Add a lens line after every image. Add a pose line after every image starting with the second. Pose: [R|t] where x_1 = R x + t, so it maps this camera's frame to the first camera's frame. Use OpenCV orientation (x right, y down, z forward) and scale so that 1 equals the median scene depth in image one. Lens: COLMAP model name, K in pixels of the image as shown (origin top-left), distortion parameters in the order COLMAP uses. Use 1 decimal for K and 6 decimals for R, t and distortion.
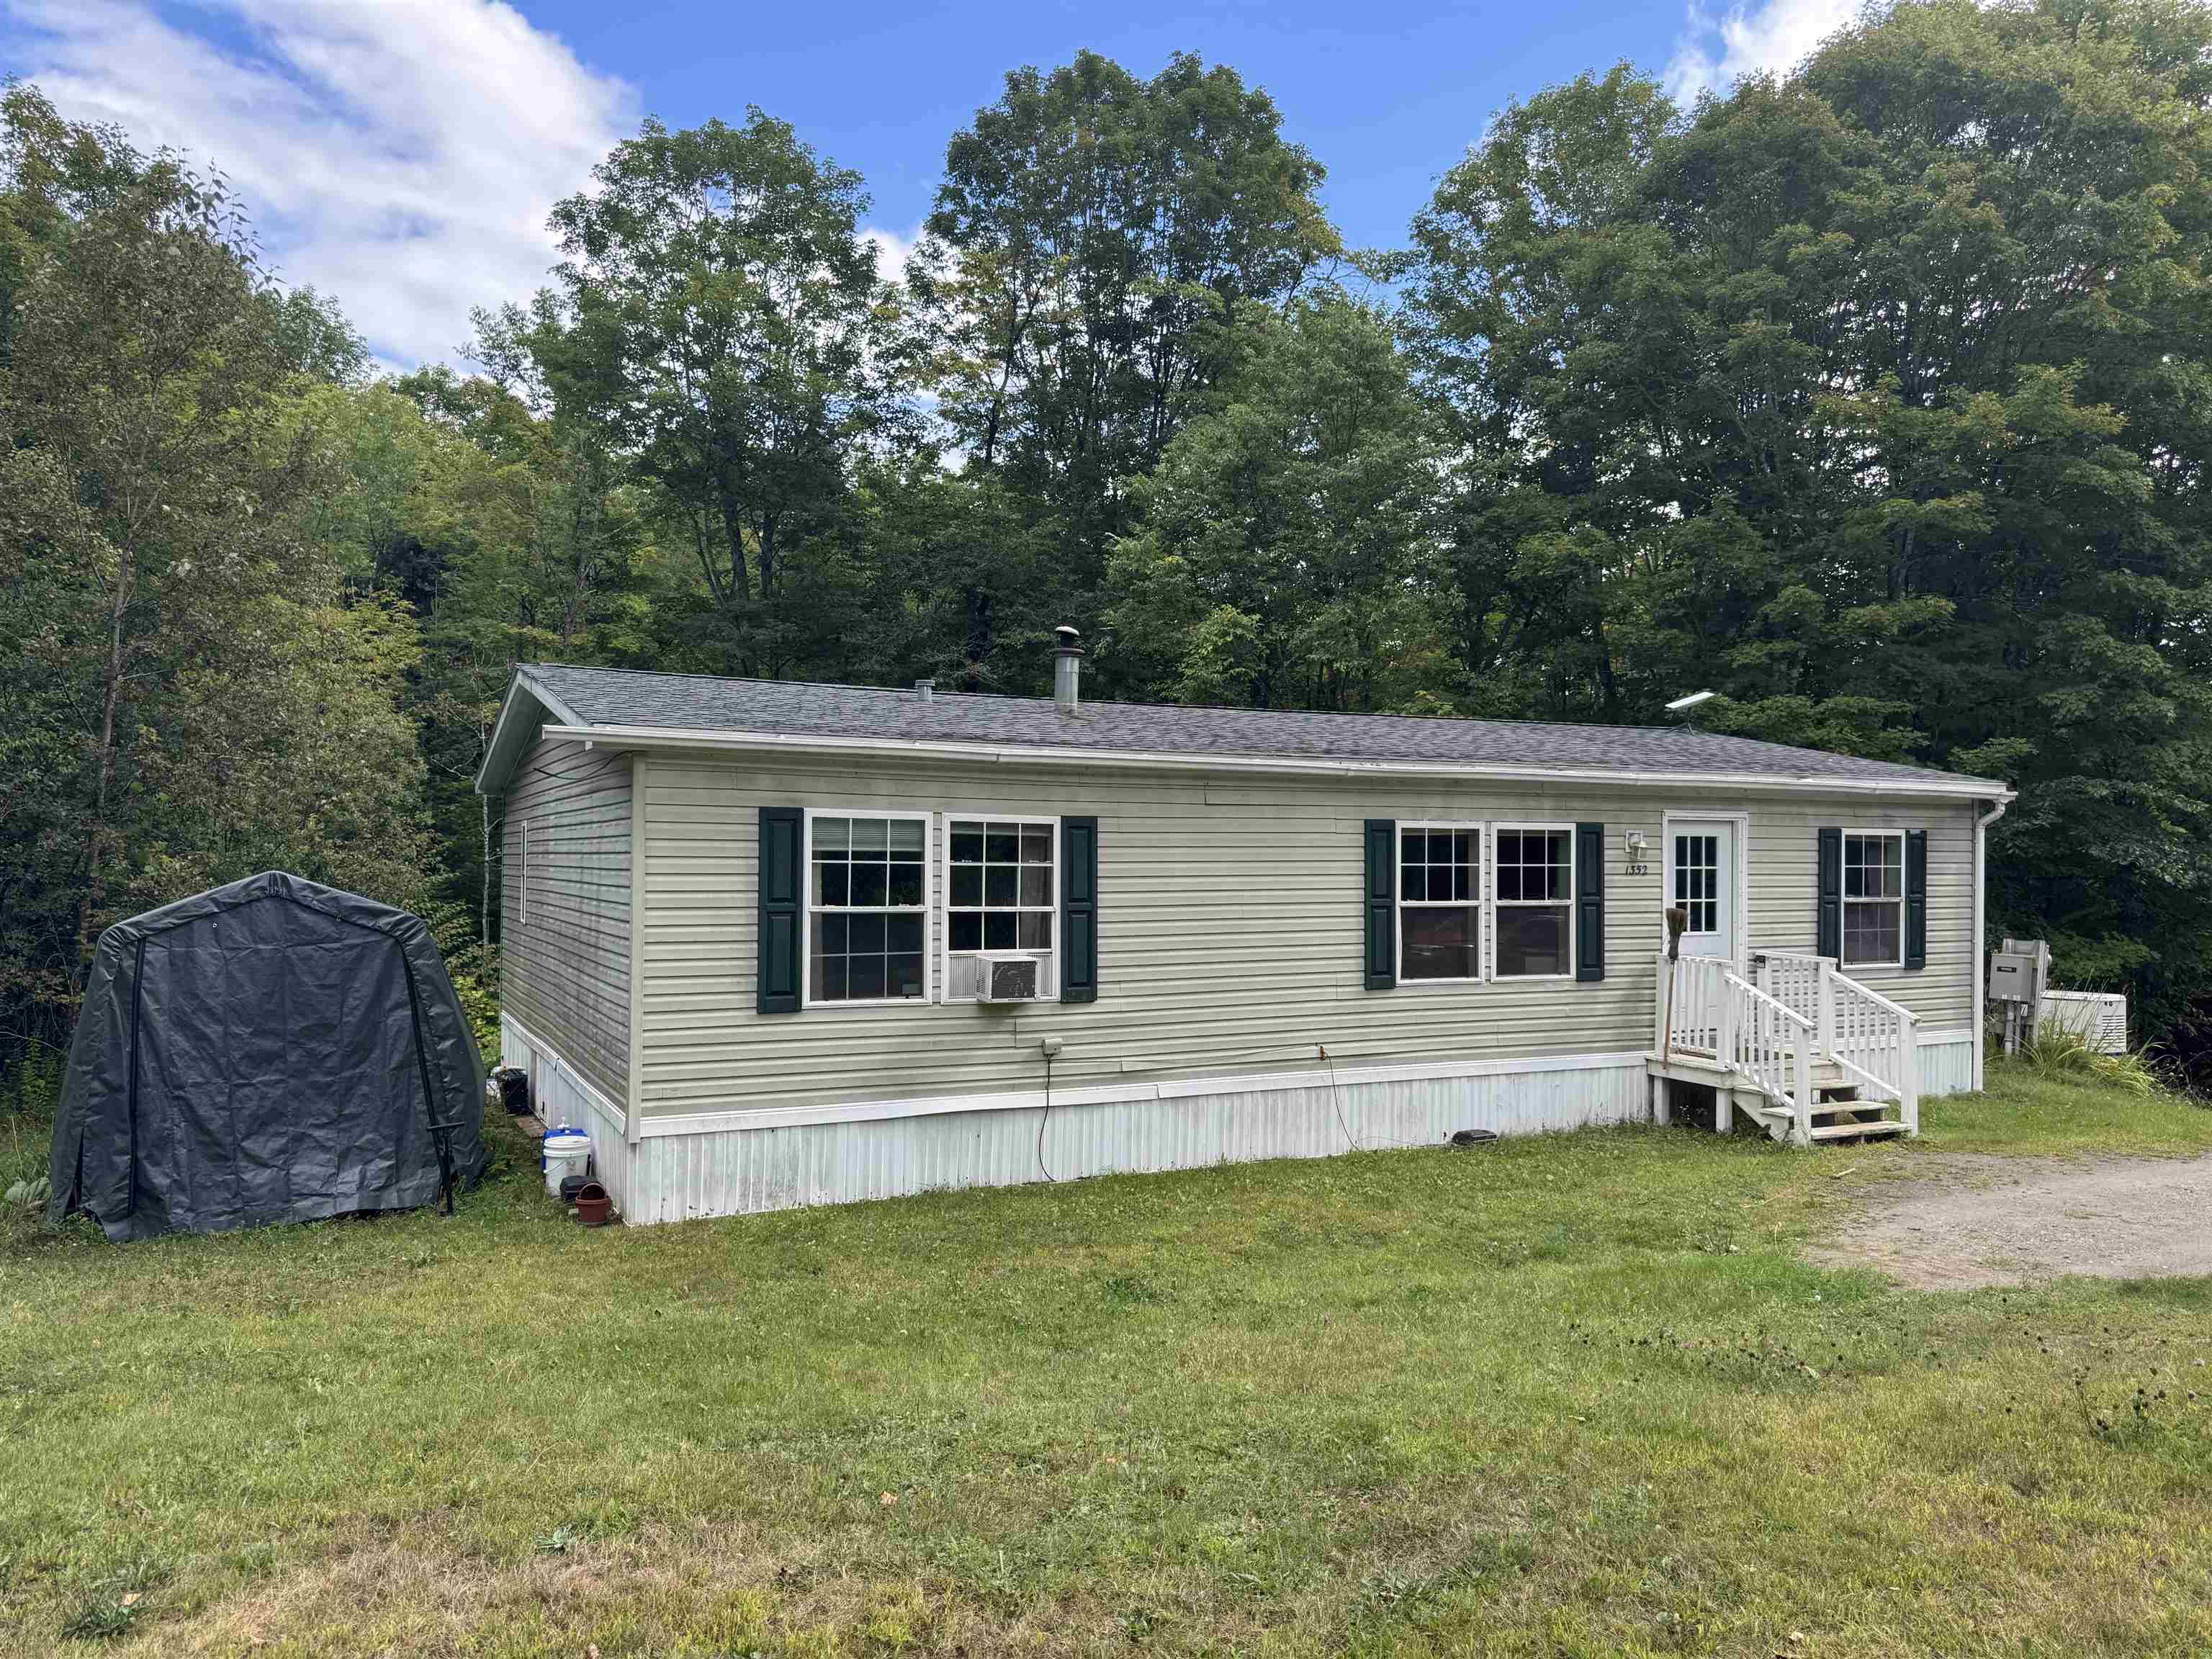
lens RADIAL K [[1596.4, 0, 1113.7], [0, 1596.4, 832.7], [0, 0, 1]] dist [0.047006, -0.050691]
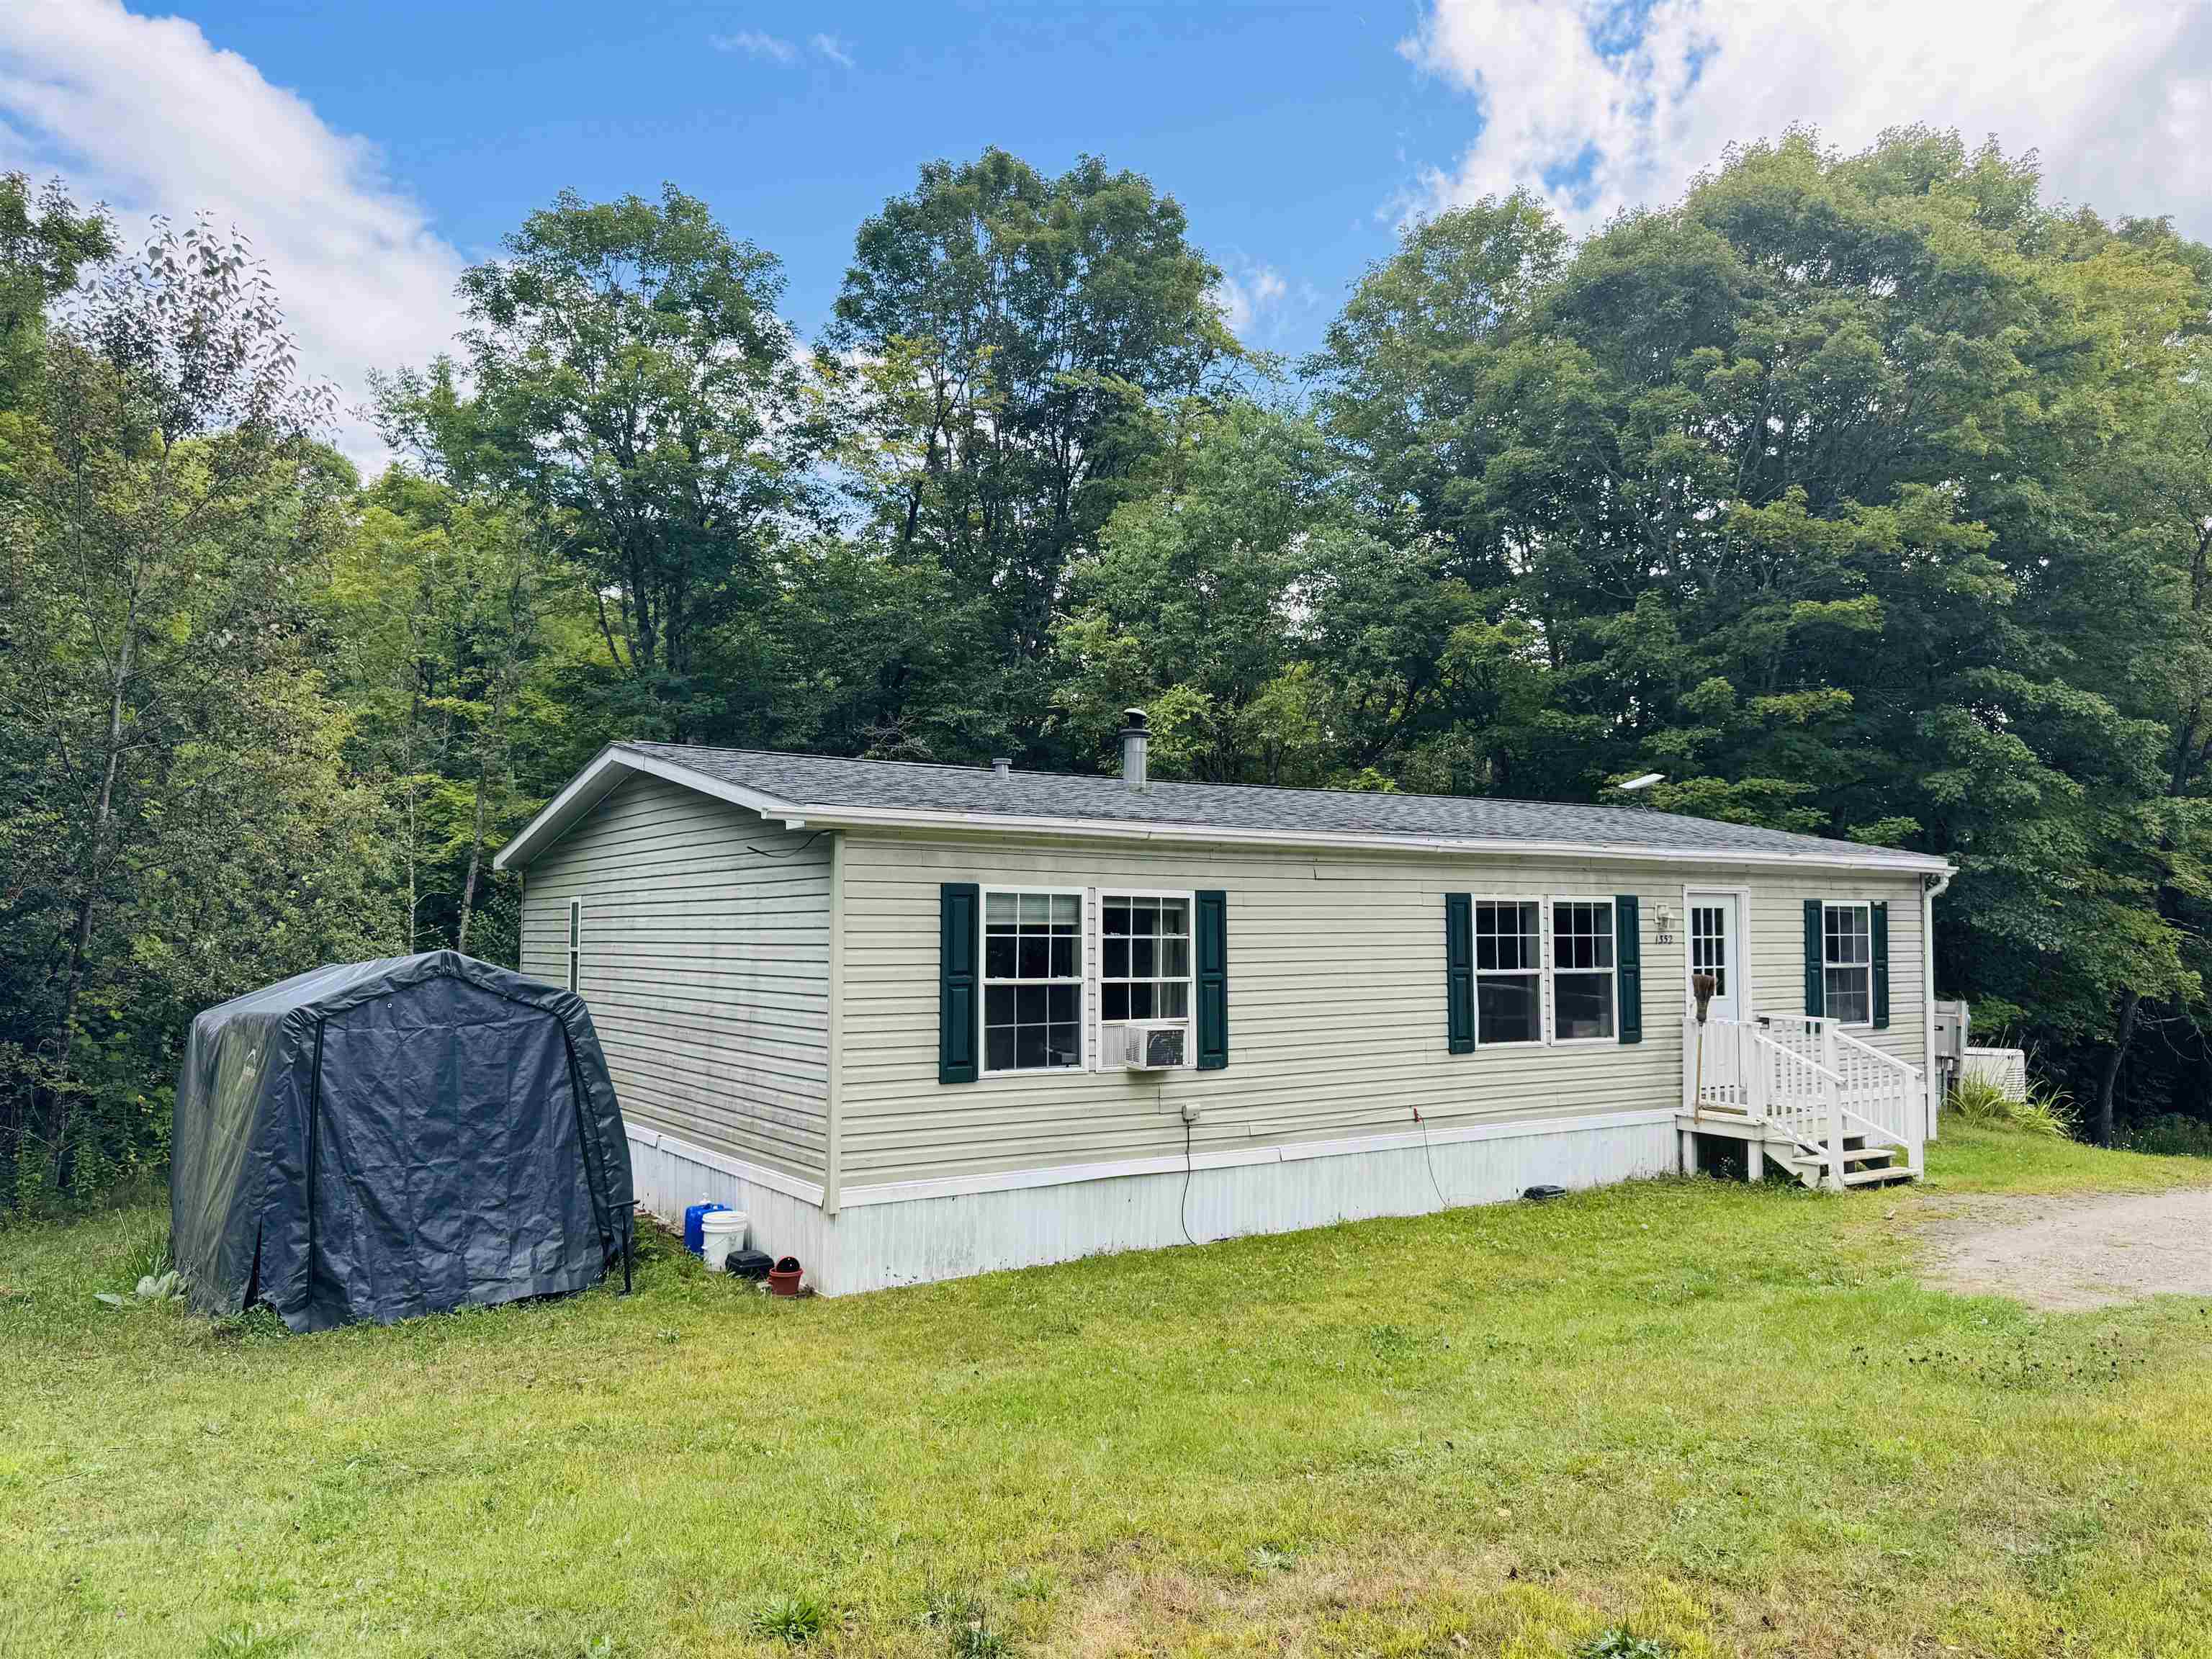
lens RADIAL K [[1596.4, 0, 1116.7], [0, 1596.4, 829.8], [0, 0, 1]] dist [0.047006, -0.050691]
pose [[0.991470, 0.001883, 0.130318, -0.175436], [0.004221, 0.998907, -0.046545, -0.001597], [-0.130263, 0.046698, 0.990379, -0.027613]]
